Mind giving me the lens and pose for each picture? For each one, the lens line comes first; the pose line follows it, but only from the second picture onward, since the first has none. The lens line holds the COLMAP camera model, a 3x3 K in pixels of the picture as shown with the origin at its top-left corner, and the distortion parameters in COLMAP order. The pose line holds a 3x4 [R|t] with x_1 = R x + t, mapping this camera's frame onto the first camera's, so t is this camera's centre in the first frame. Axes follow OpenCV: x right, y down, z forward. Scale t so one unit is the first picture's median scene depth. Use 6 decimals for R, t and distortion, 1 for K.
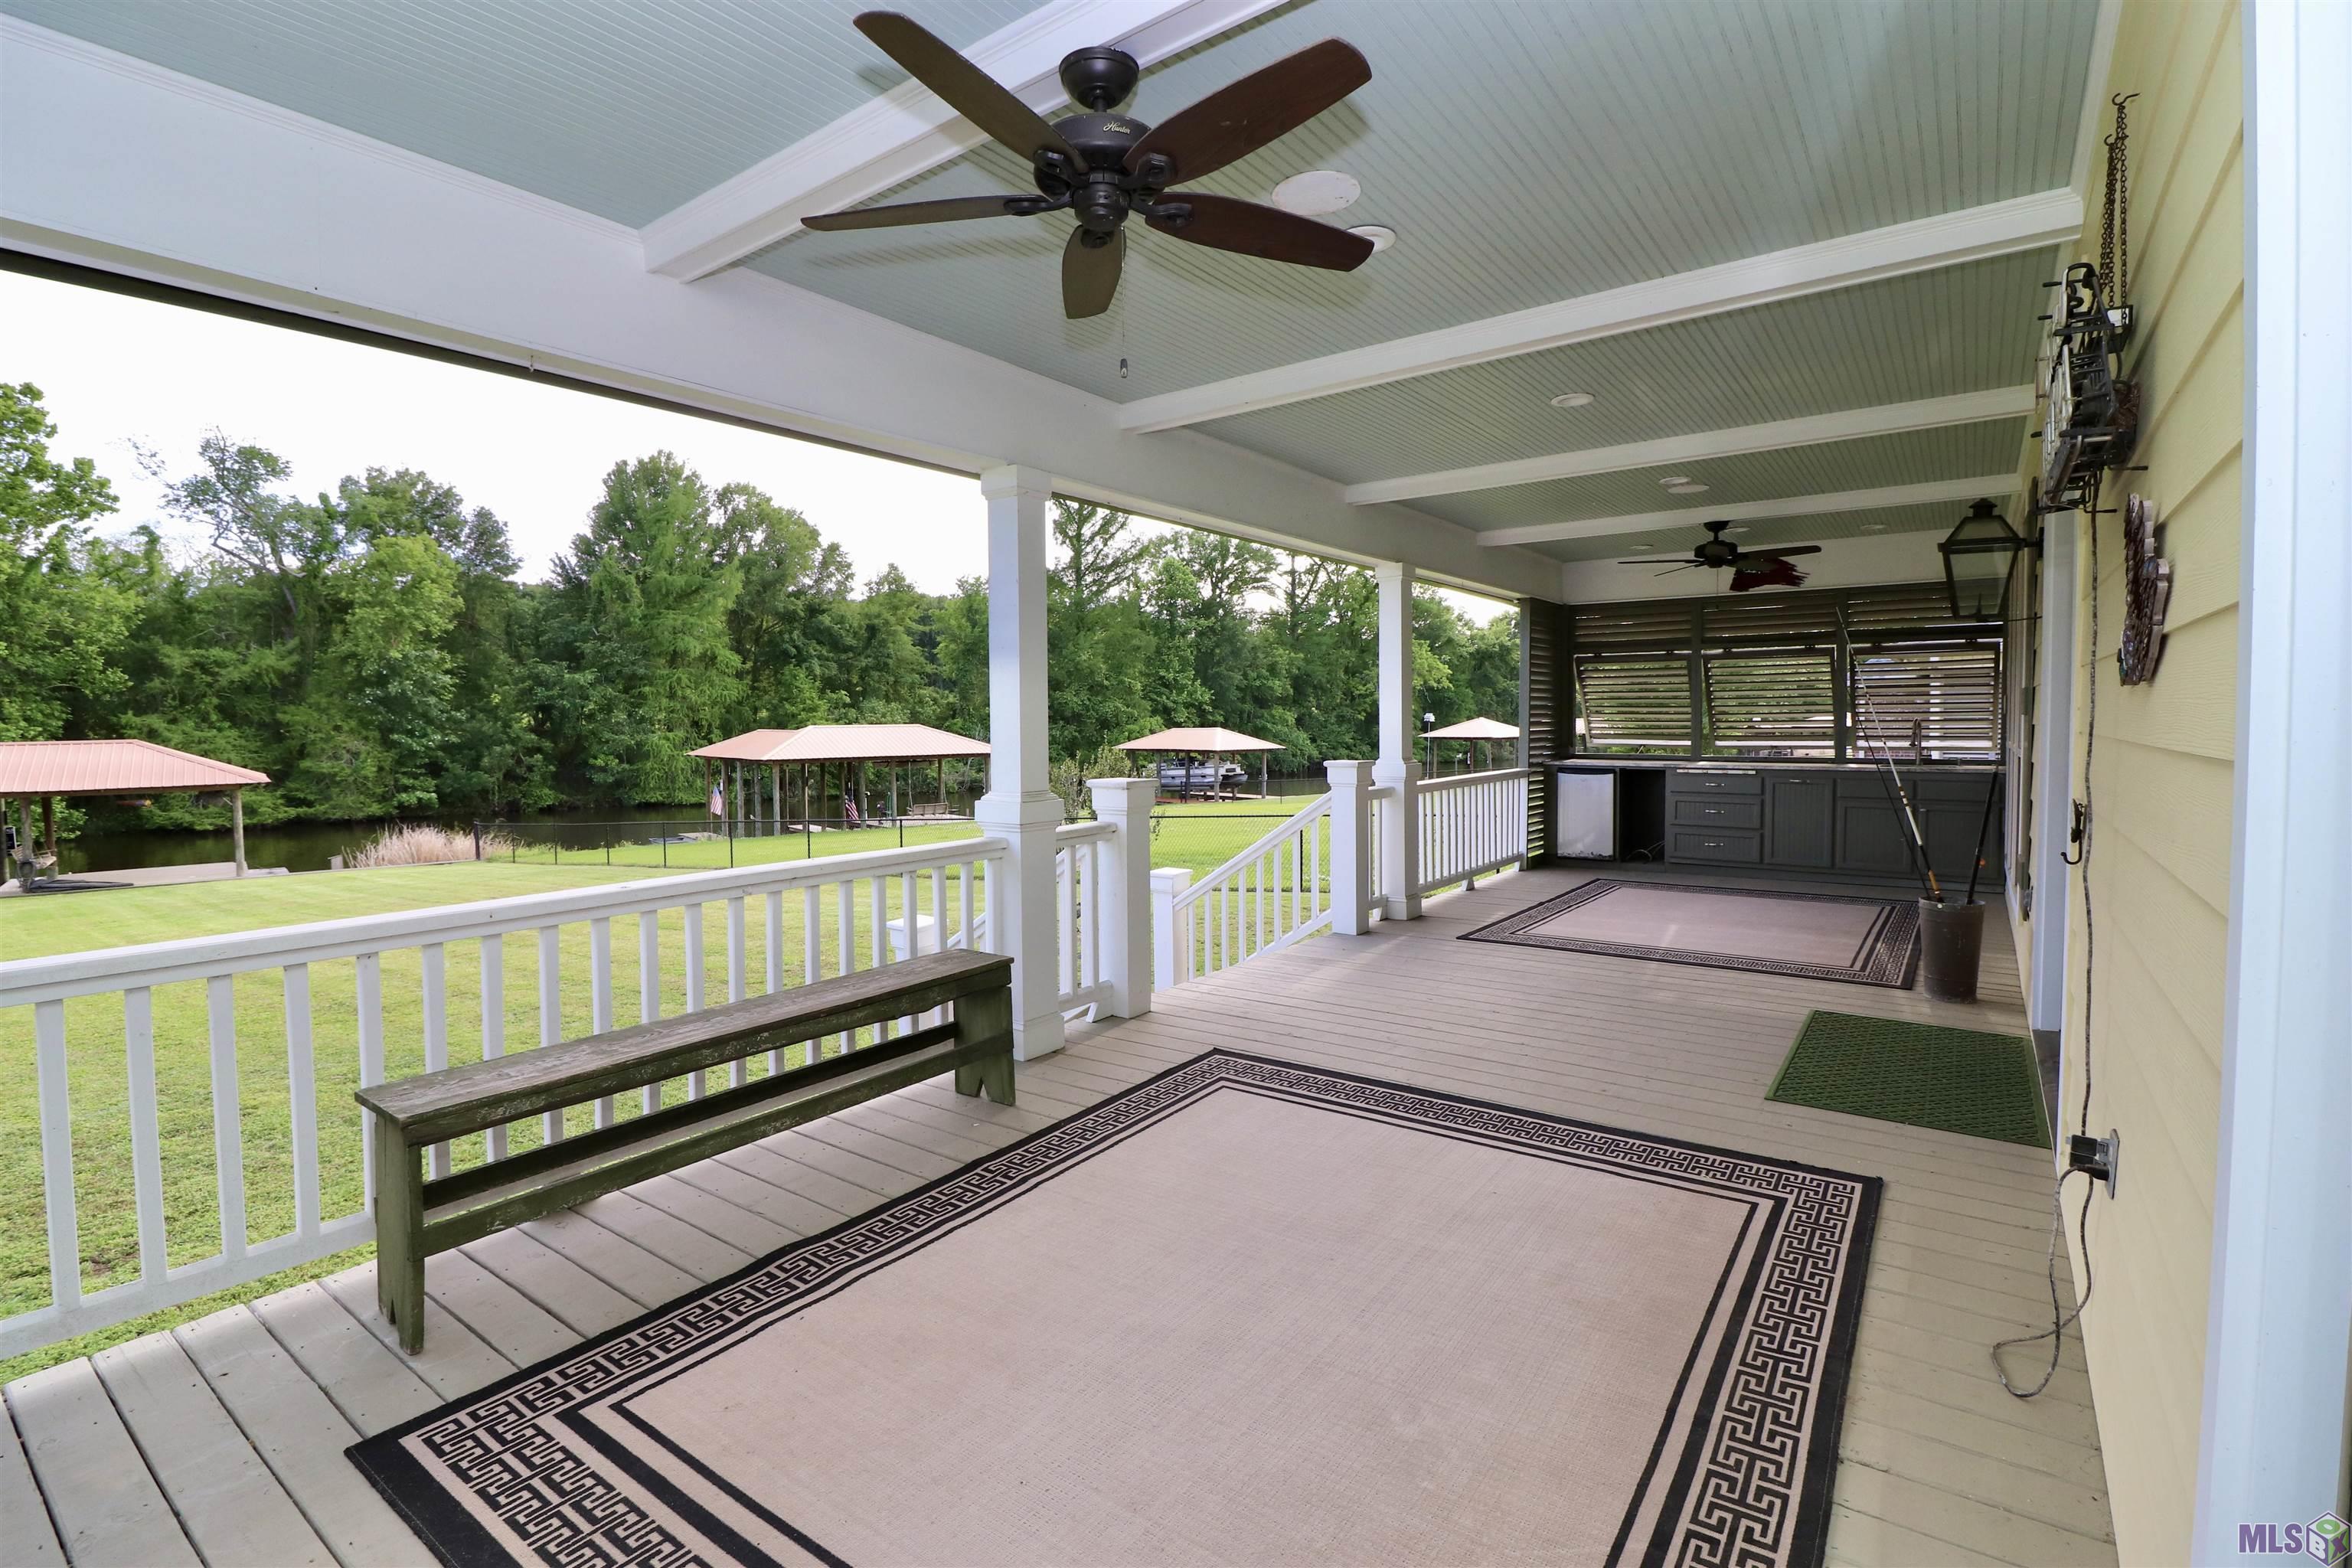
lens RADIAL K [[1080.6, 0, 1175.1], [0, 1080.6, 760.0], [0, 0, 1]] dist [0.000365, -0.013947]
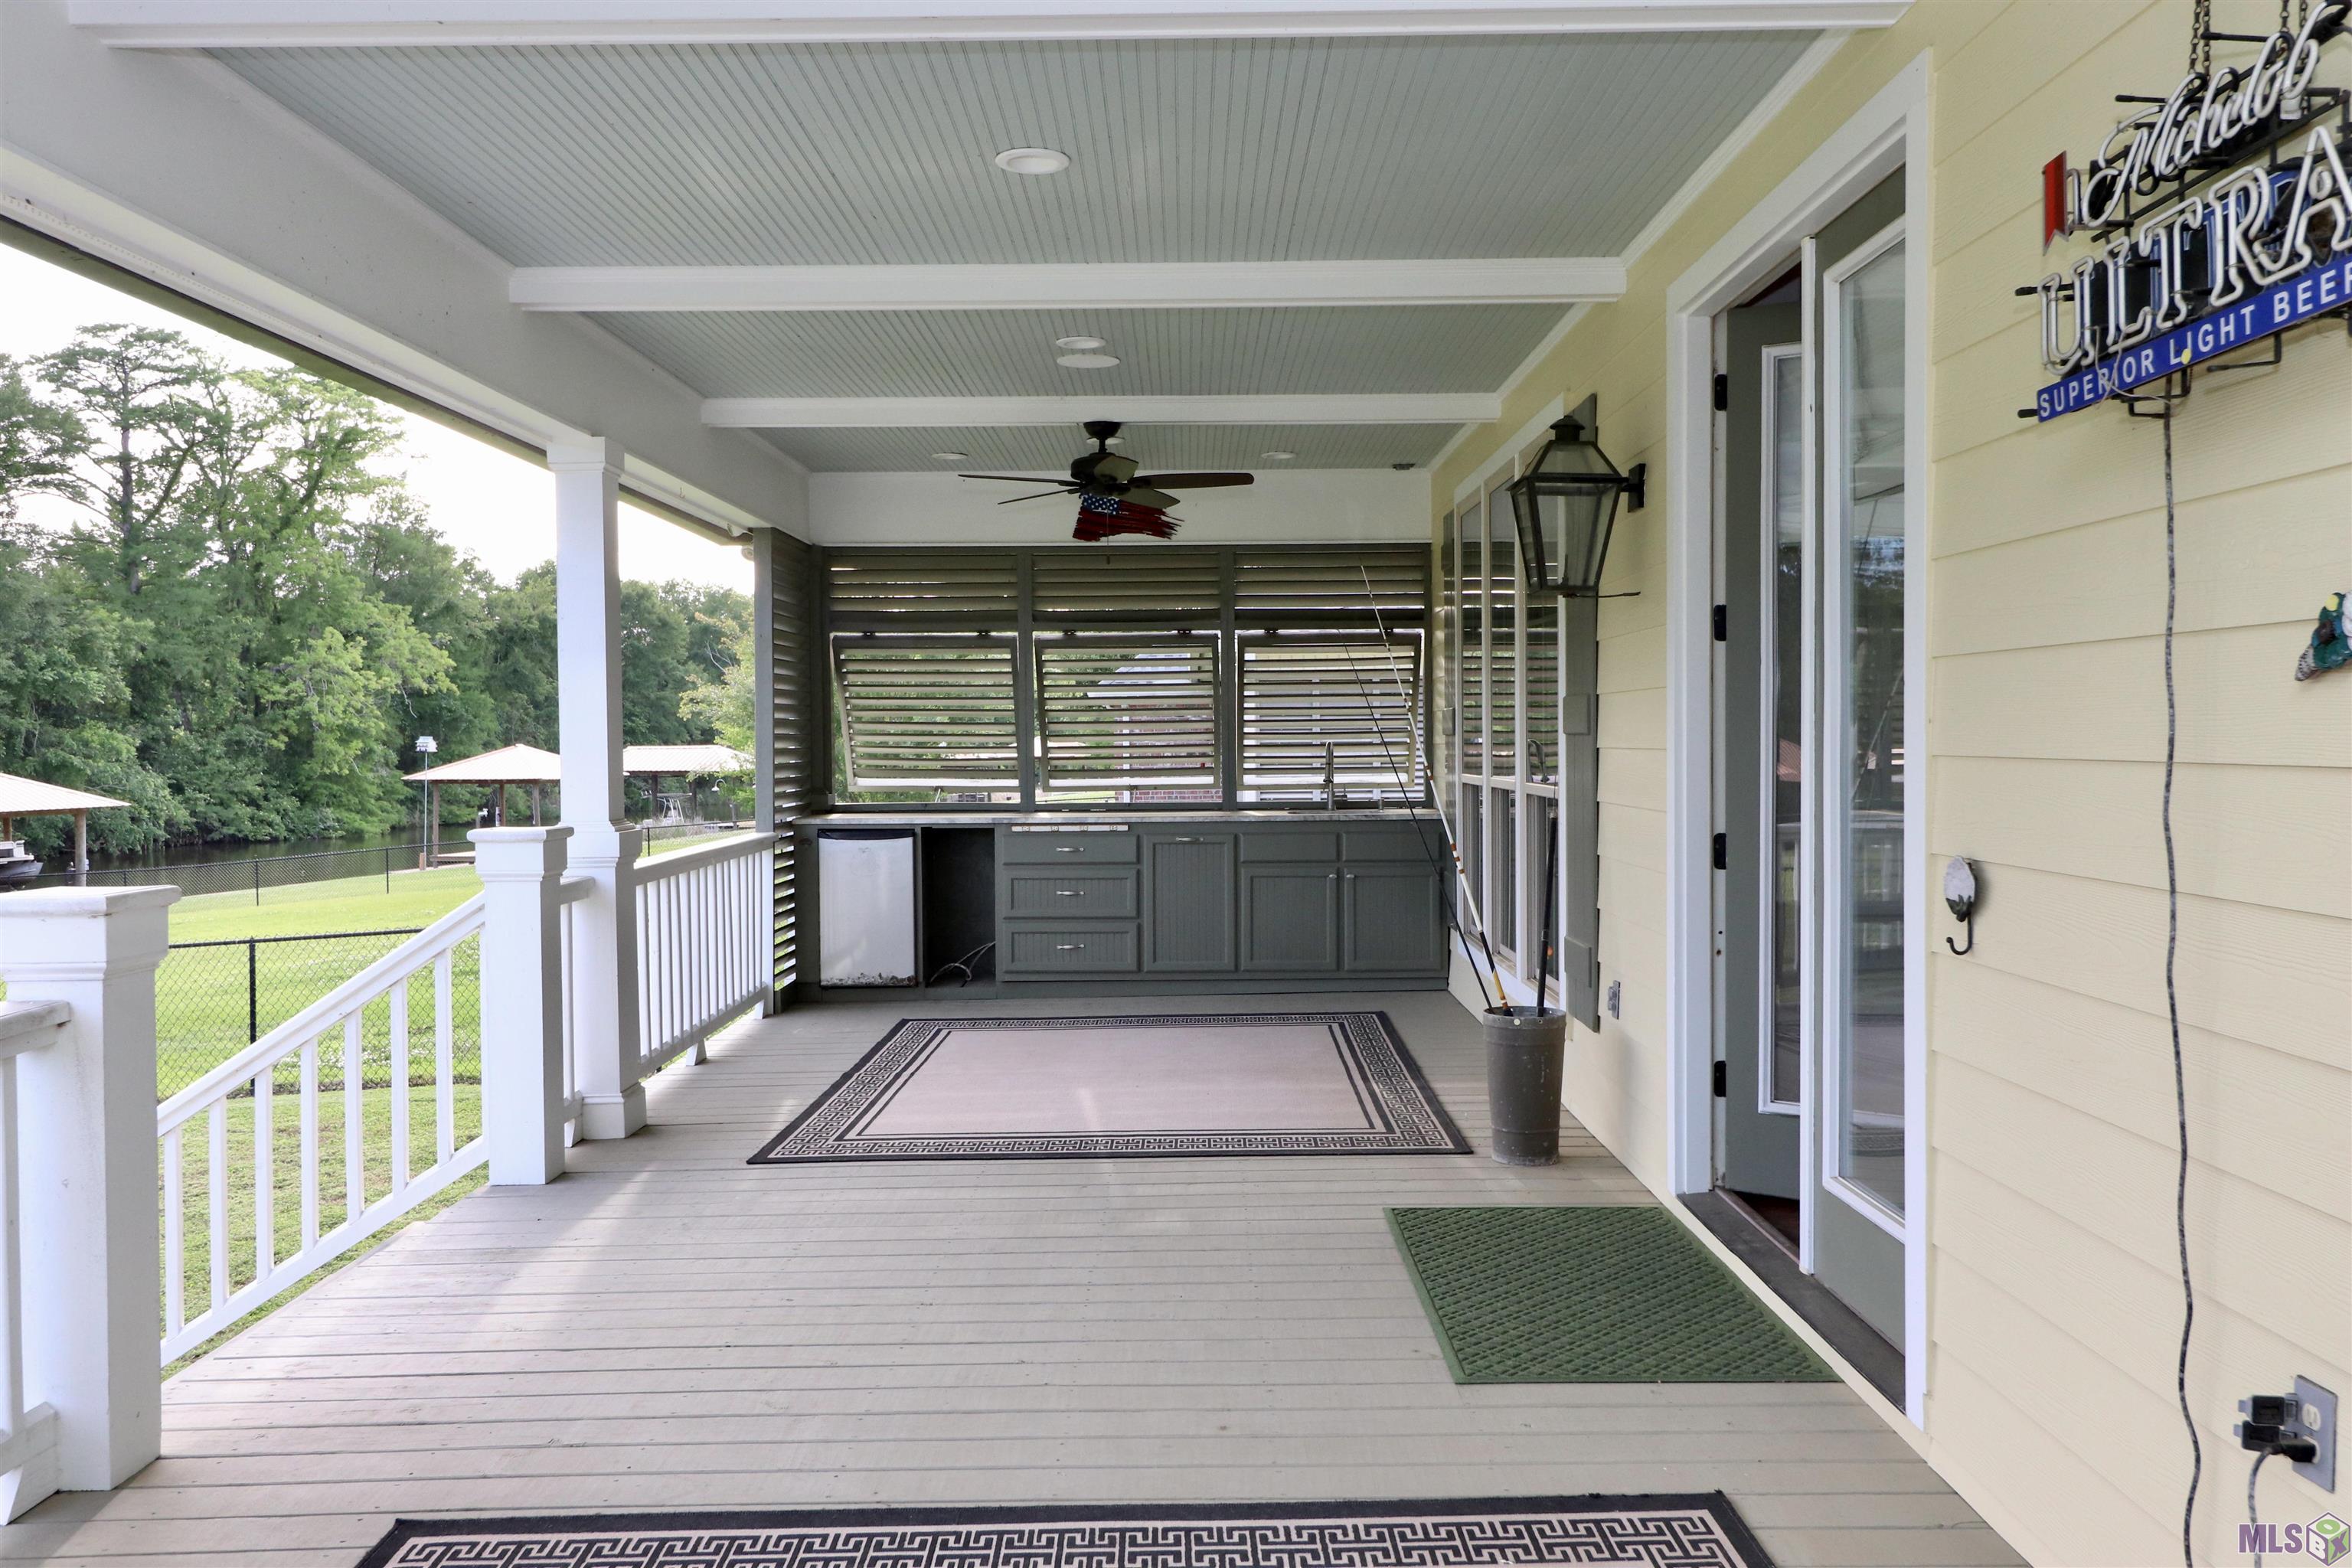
lens RADIAL K [[1839.4, 0, 1189.3], [0, 1839.4, 766.6], [0, 0, 1]] dist [0.010599, 0.000710]
pose [[0.804831, -0.008564, 0.593442, -0.061105], [0.024820, 0.999507, -0.019237, -0.002480], [-0.592984, 0.030212, 0.804647, 0.099884]]
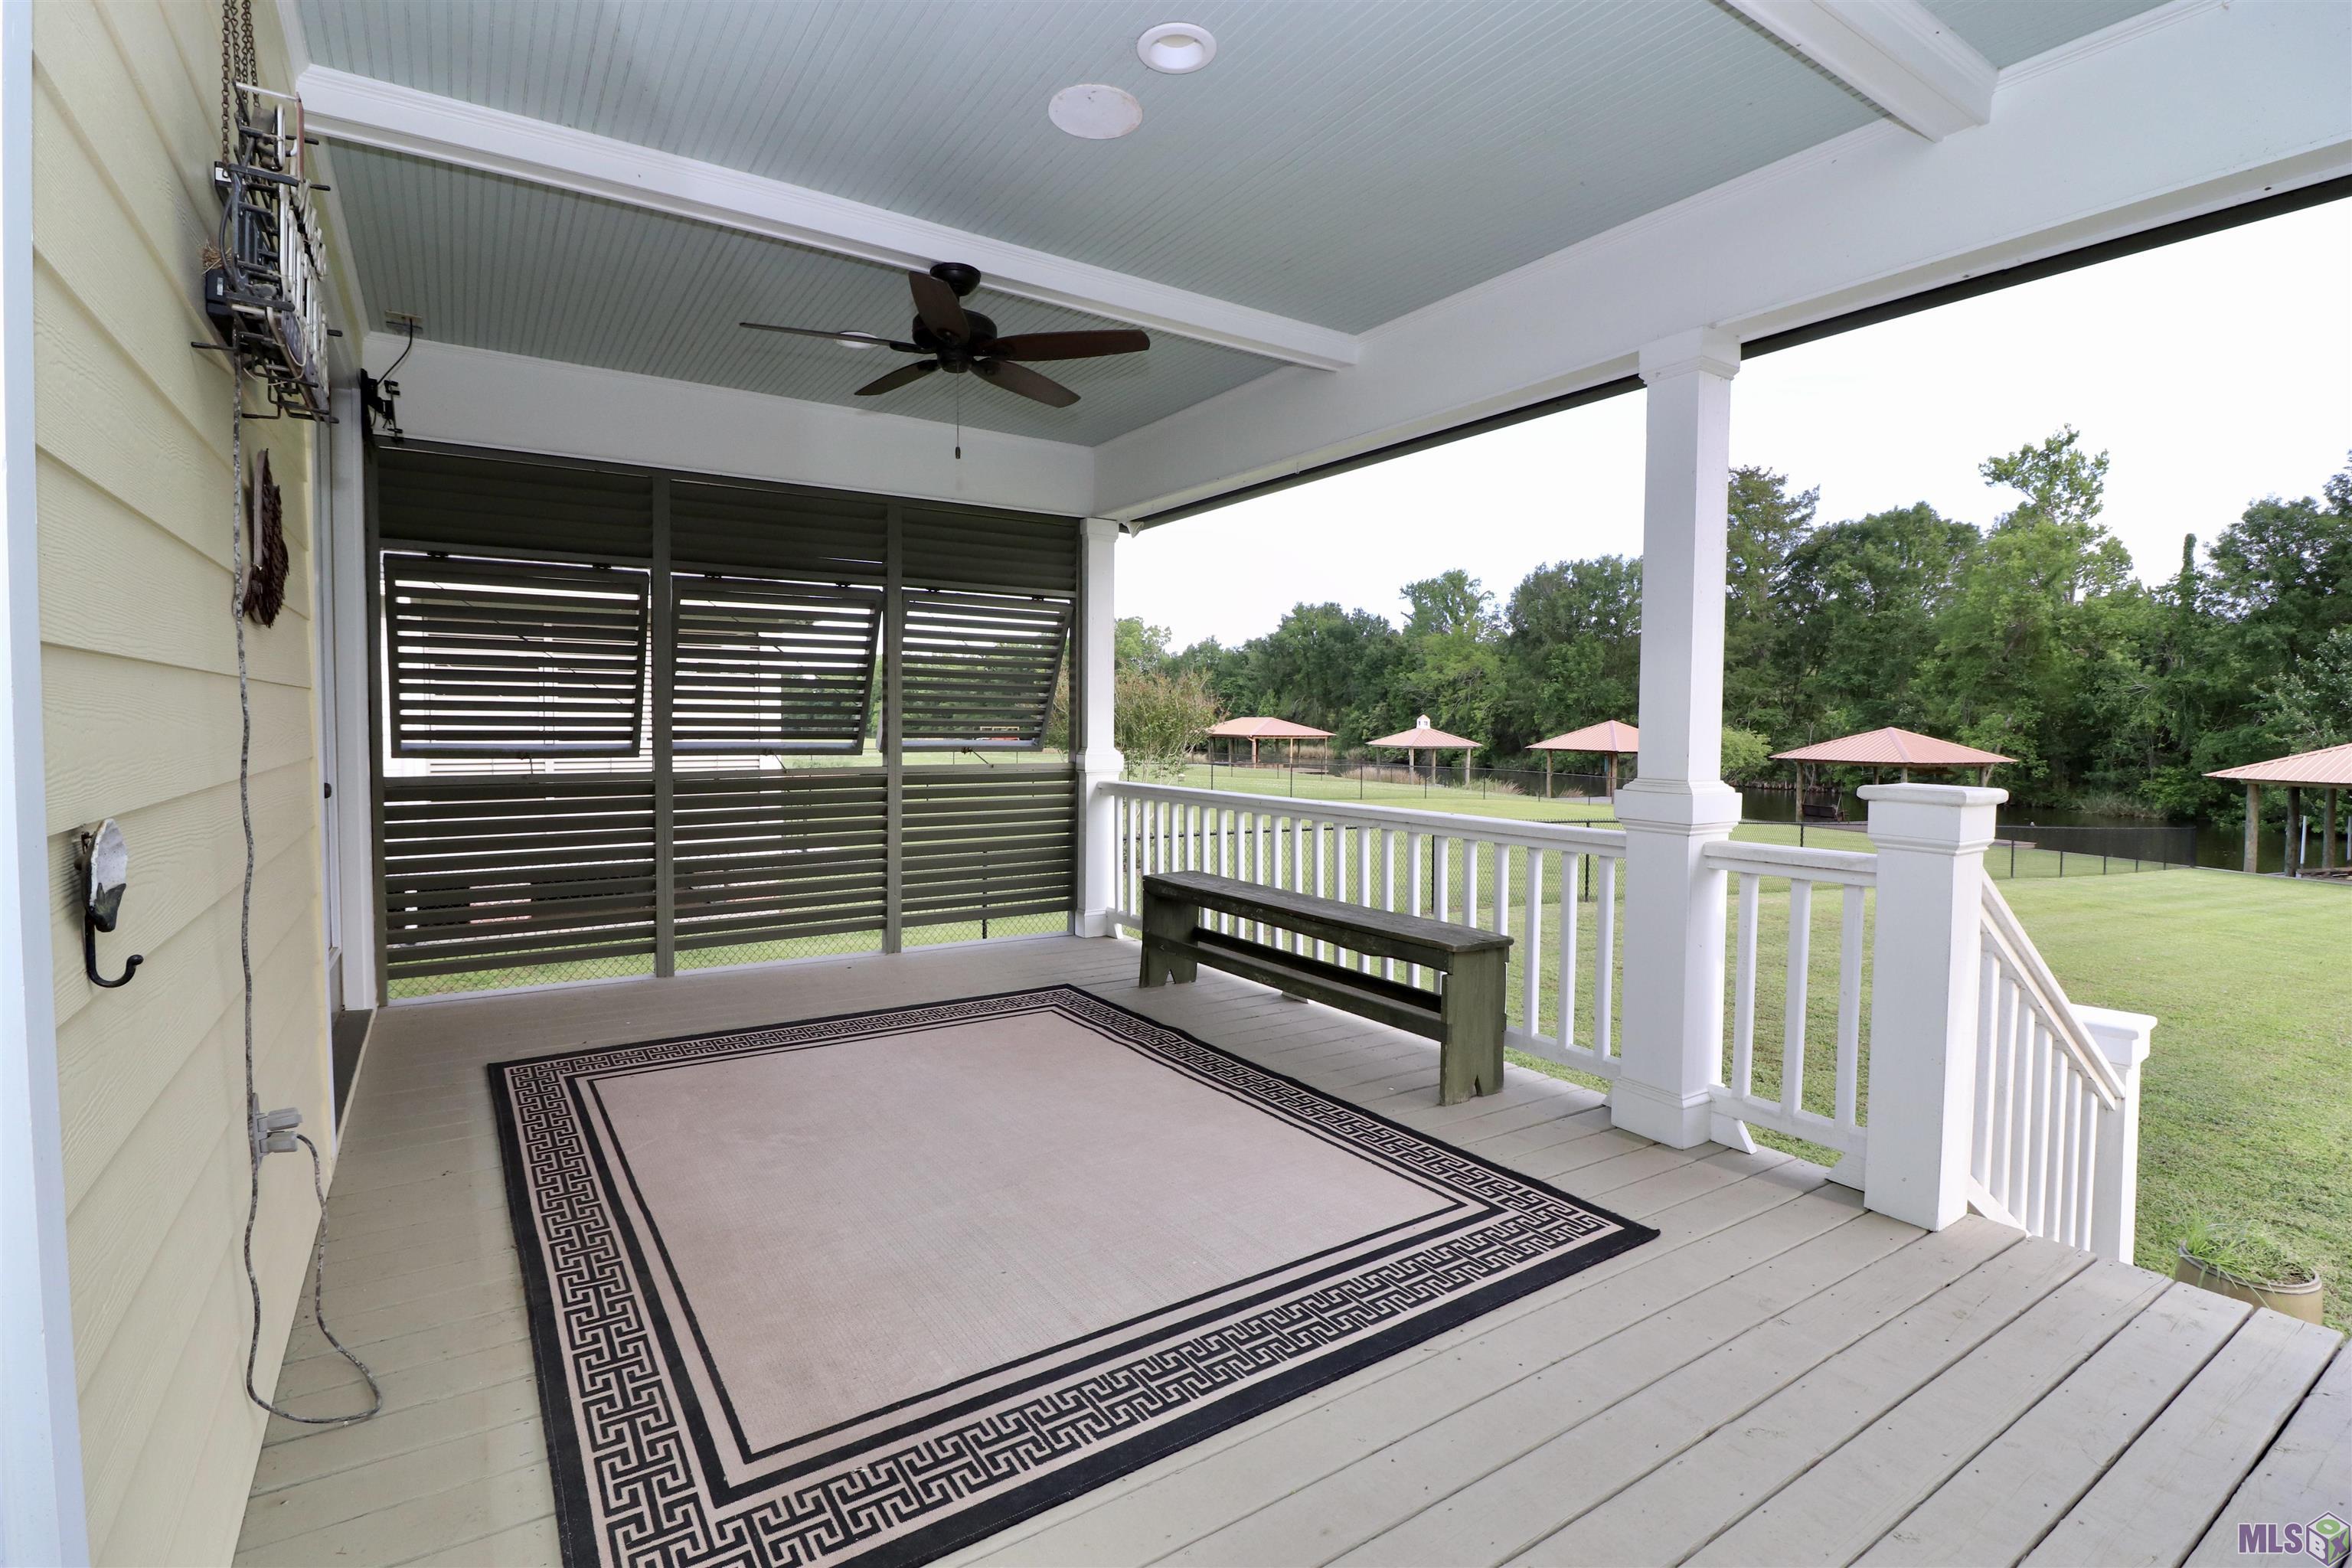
lens RADIAL K [[1080.6, 0, 1175.1], [0, 1080.6, 760.0], [0, 0, 1]] dist [0.000365, -0.013947]
pose [[-0.343561, 0.042384, -0.938173, 0.292199], [-0.039767, 0.997428, 0.059624, -0.006519], [0.938288, 0.057793, -0.340992, 0.409460]]
